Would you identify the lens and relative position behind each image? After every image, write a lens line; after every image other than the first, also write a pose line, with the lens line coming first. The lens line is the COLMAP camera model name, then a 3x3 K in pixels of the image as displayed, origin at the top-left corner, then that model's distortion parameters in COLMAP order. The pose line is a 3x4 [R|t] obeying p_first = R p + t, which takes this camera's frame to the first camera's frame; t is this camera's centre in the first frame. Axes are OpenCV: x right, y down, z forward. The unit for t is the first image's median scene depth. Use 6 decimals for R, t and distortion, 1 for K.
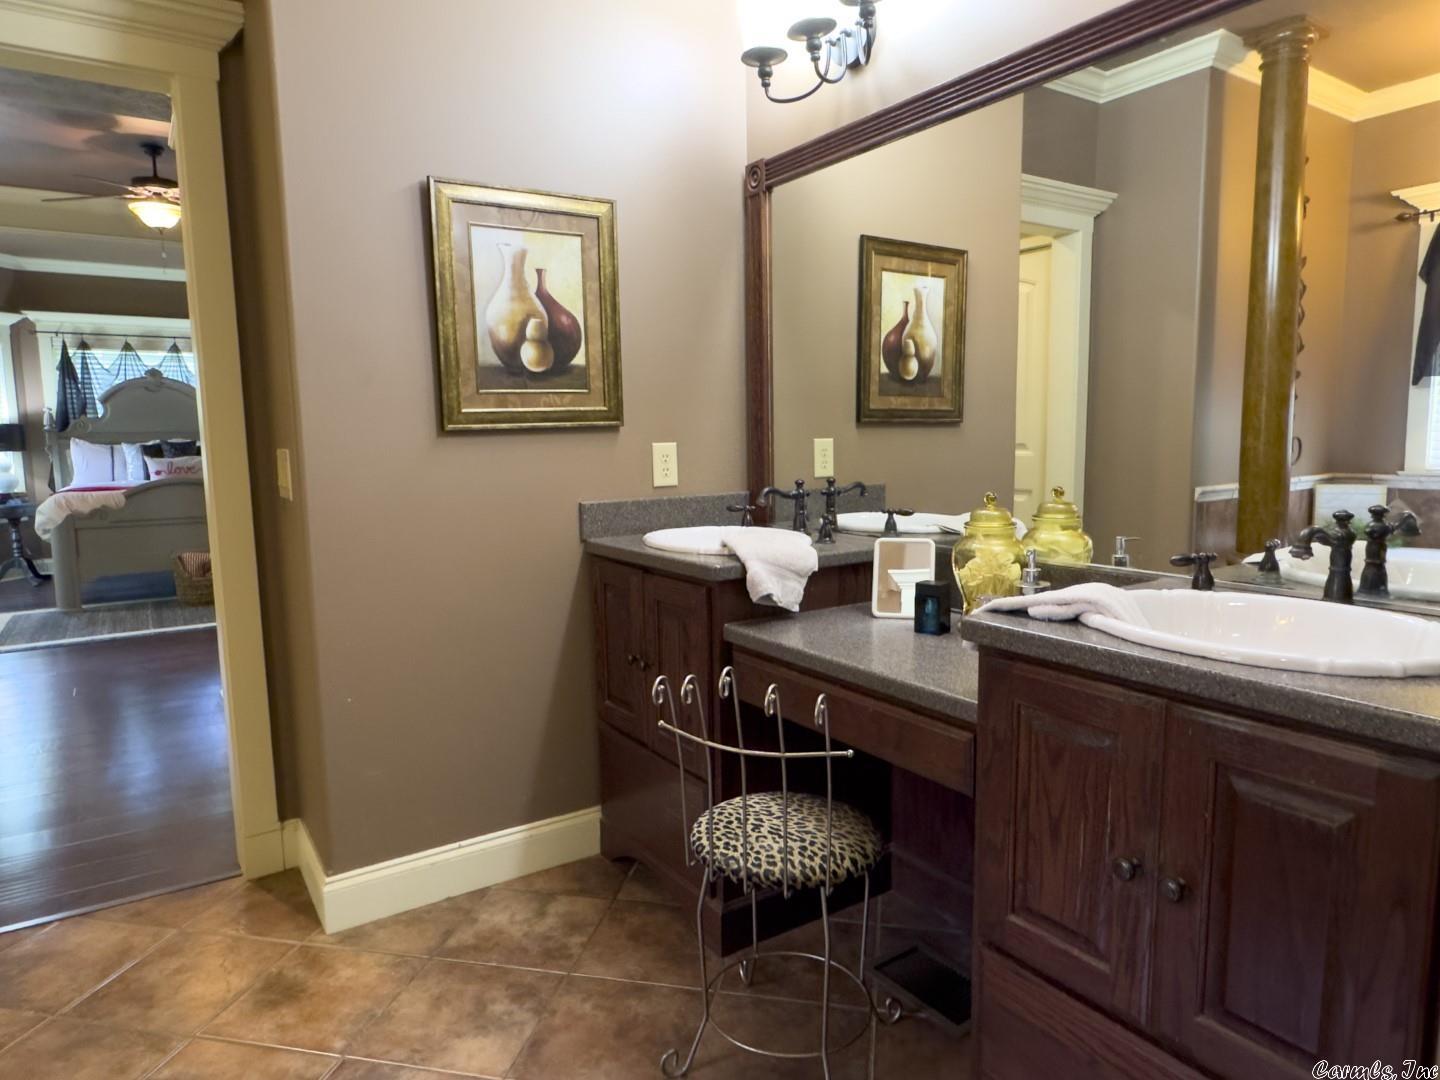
lens RADIAL K [[878.4, 0, 715.9], [0, 878.4, 542.0], [0, 0, 1]] dist [0.004299, -0.004259]
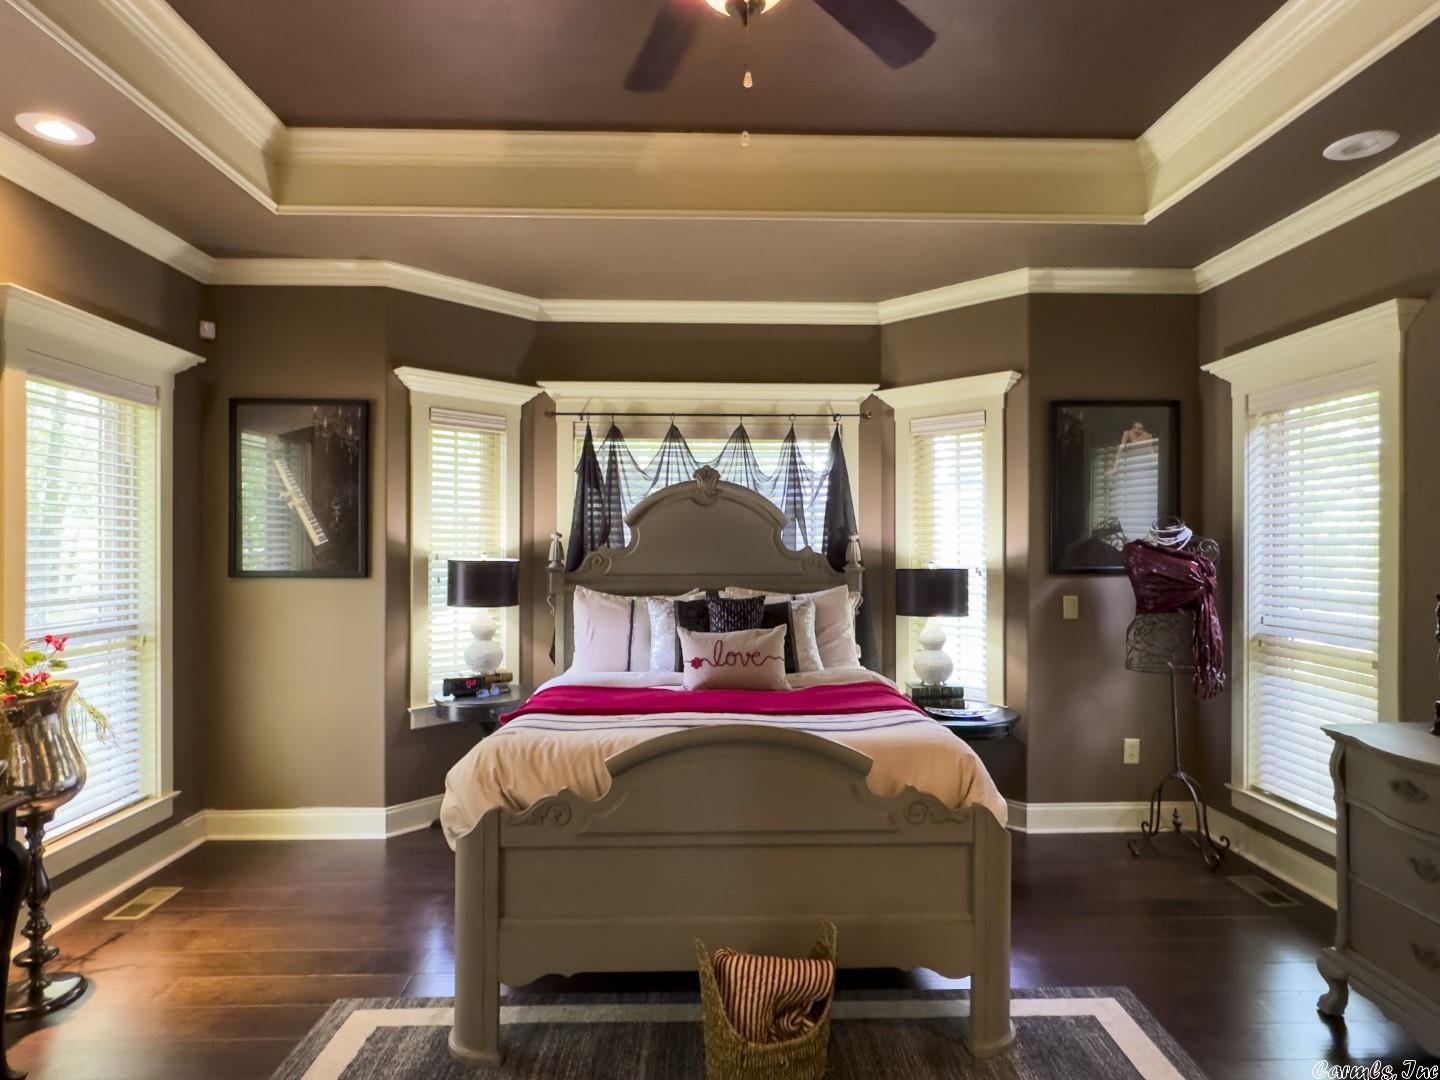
lens RADIAL K [[846.3, 0, 720.0], [0, 846.3, 540.0], [0, 0, 1]] dist [-0.003497, -0.000332]
pose [[0.851531, 0.011400, -0.524180, -0.346441], [-0.080053, 0.990868, -0.108496, -0.091476], [0.518156, 0.134350, 0.844668, 0.550814]]
